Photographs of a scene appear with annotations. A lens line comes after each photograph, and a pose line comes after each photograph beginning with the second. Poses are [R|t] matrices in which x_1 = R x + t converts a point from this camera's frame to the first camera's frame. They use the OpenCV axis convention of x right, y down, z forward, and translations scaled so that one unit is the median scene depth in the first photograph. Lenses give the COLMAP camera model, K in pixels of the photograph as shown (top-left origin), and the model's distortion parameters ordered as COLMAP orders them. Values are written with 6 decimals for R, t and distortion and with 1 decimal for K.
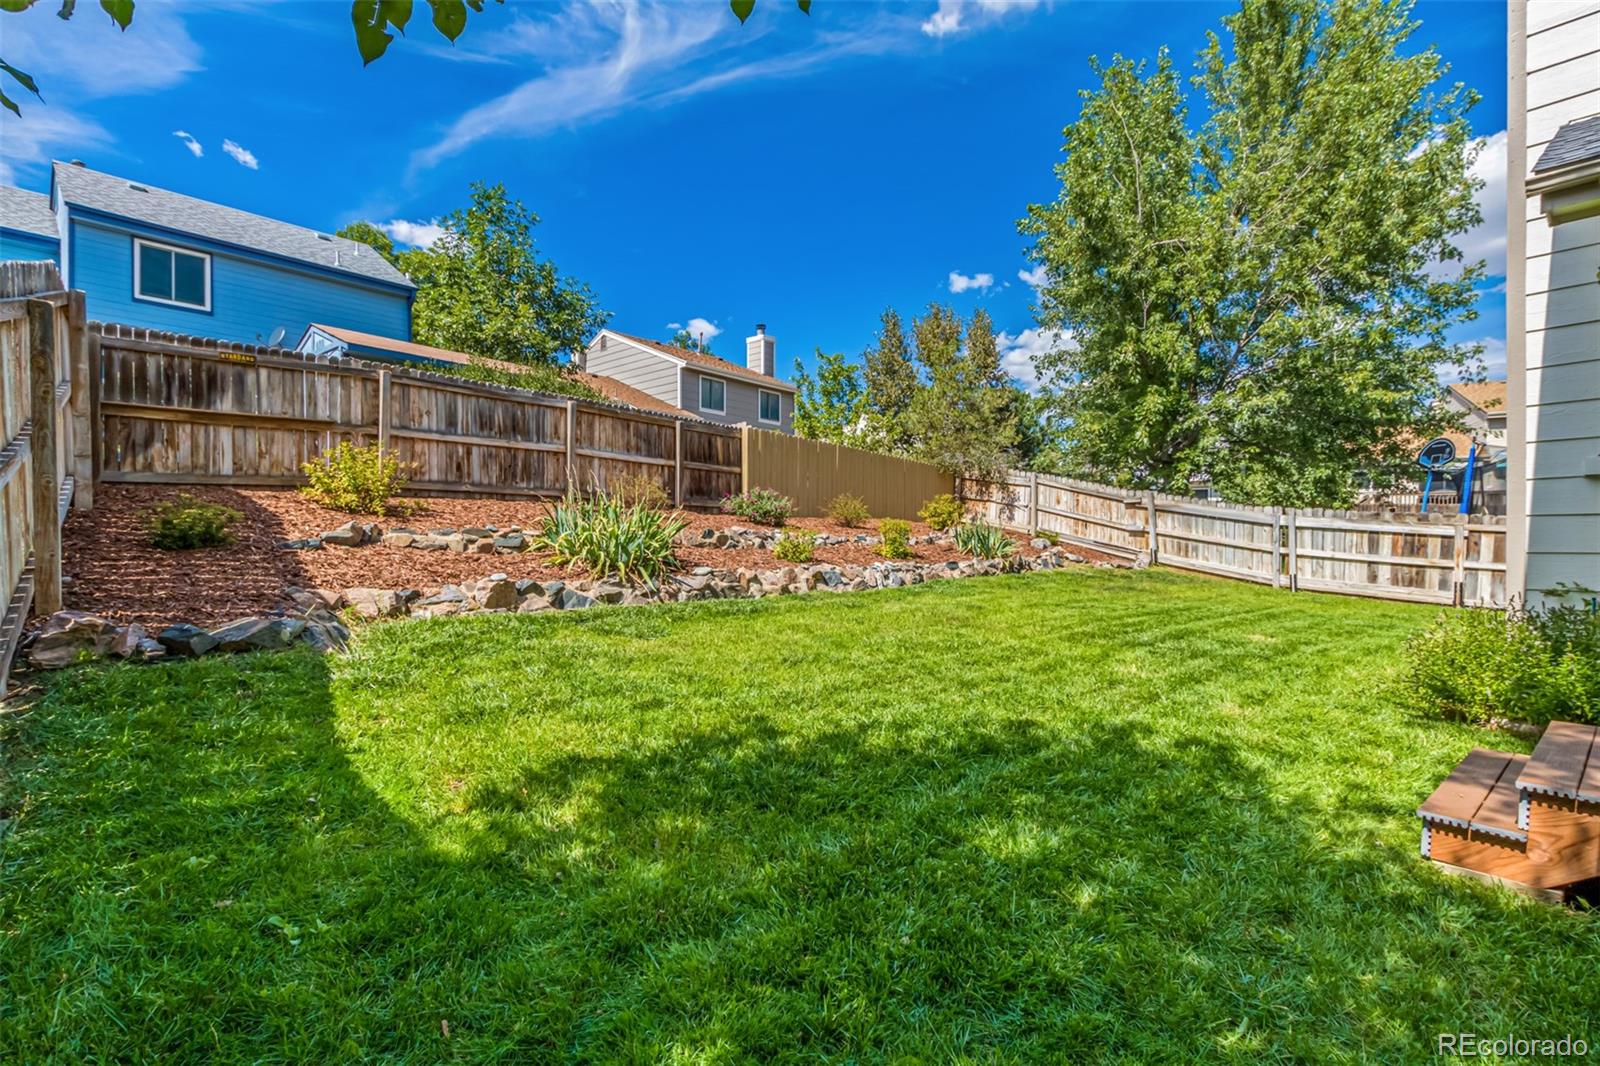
lens RADIAL K [[727.9, 0, 803.9], [0, 727.9, 541.2], [0, 0, 1]] dist [0.011352, -0.002506]
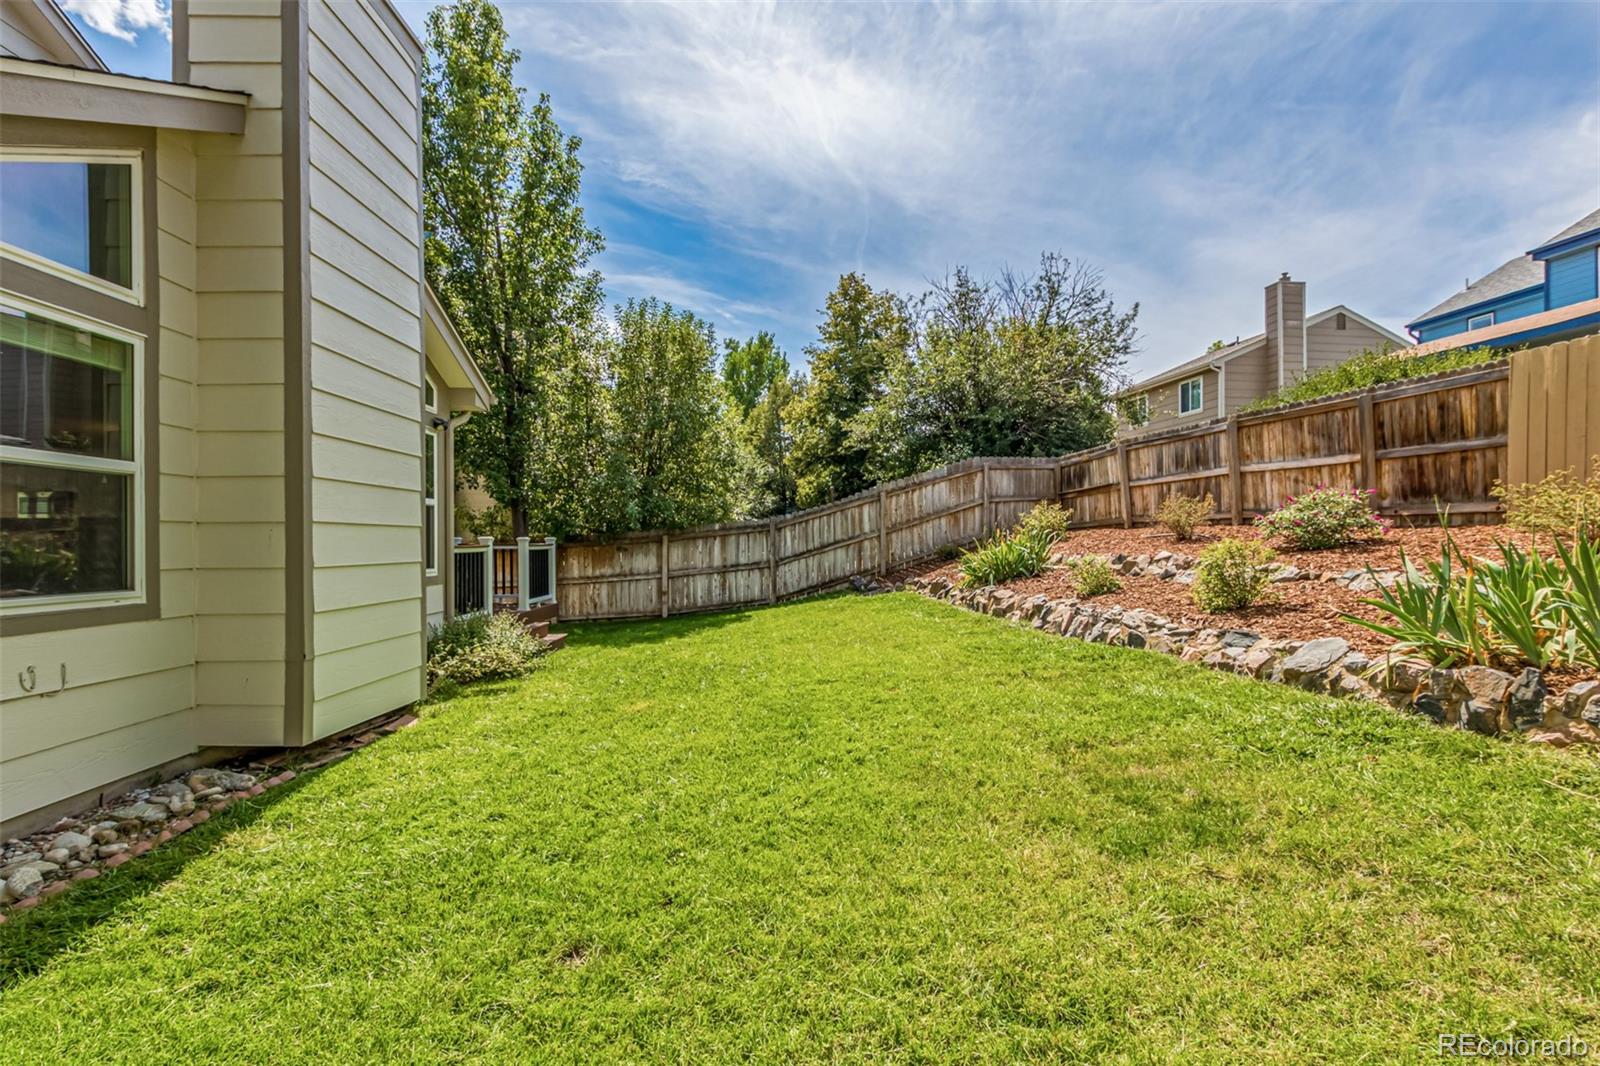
lens RADIAL K [[727.9, 0, 791.6], [0, 727.9, 543.1], [0, 0, 1]] dist [0.011352, -0.002506]
pose [[-0.643473, 0.004702, -0.765454, 0.840833], [0.004394, 0.999987, 0.002448, -0.033892], [0.765456, -0.001788, -0.643486, 1.224102]]
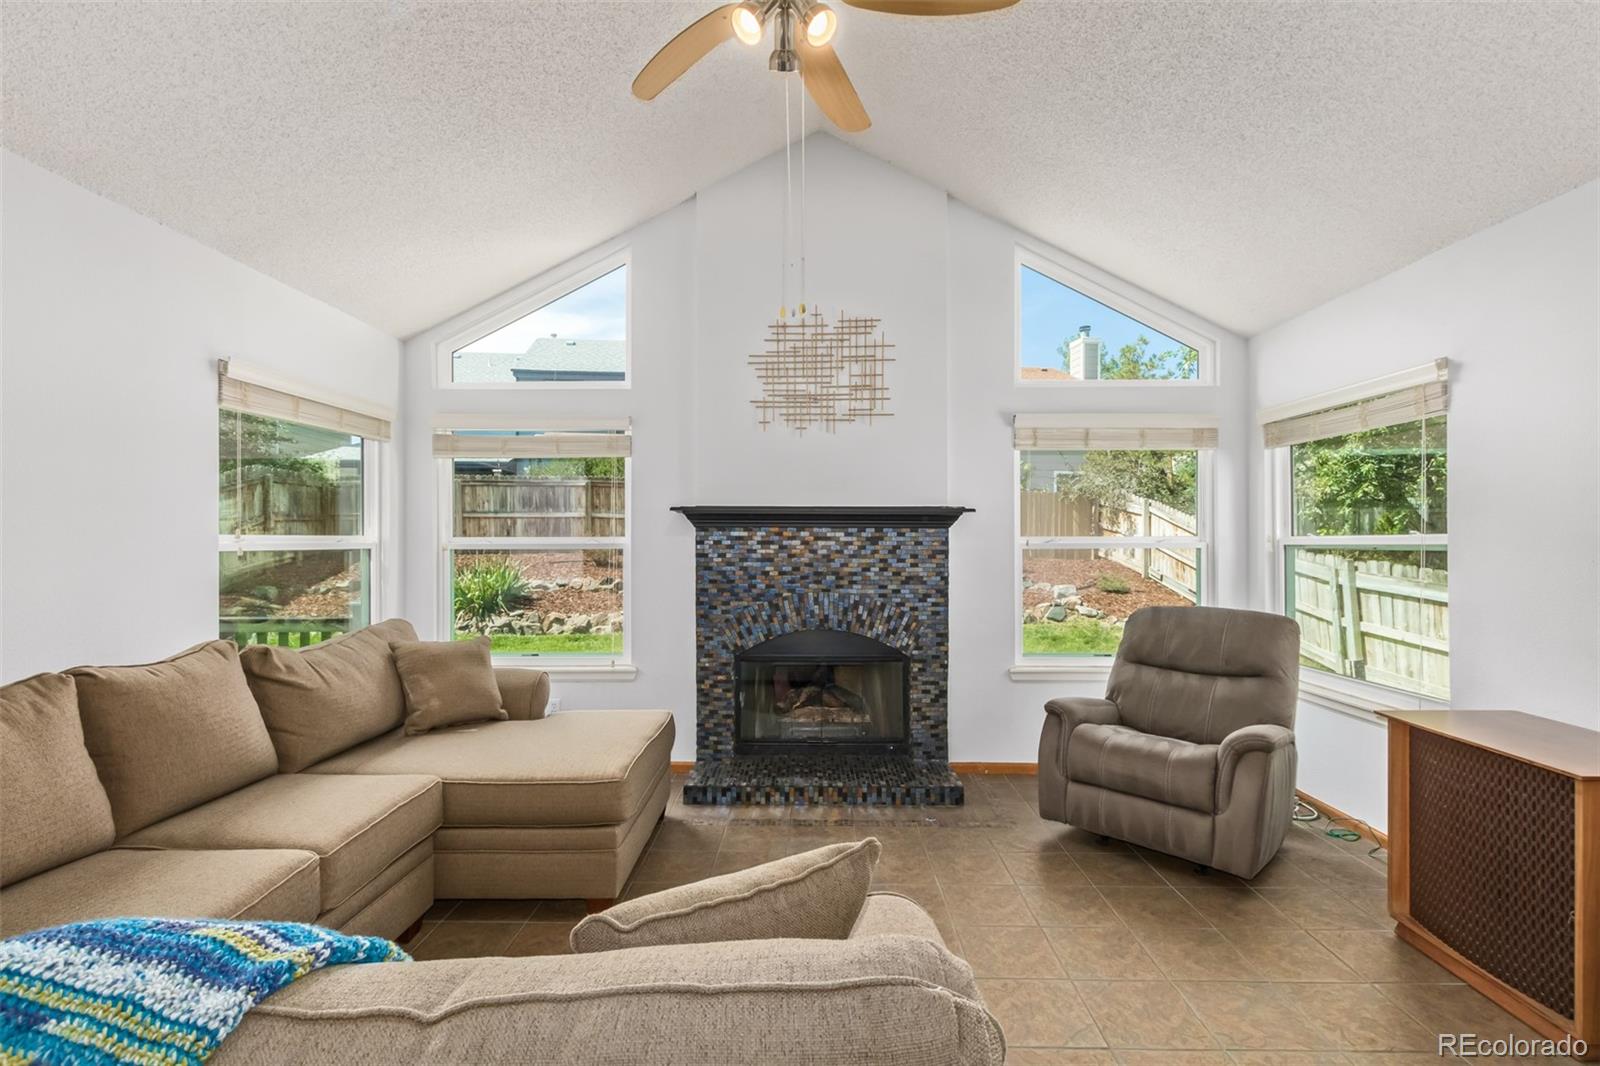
lens RADIAL K [[727.9, 0, 805.7], [0, 727.9, 540.3], [0, 0, 1]] dist [0.011352, -0.002506]
pose [[0.748411, 0.001516, -0.663233, 0.960685], [-0.001504, 0.999999, 0.000588, -0.081457], [0.663233, 0.000557, 0.748413, 0.238233]]
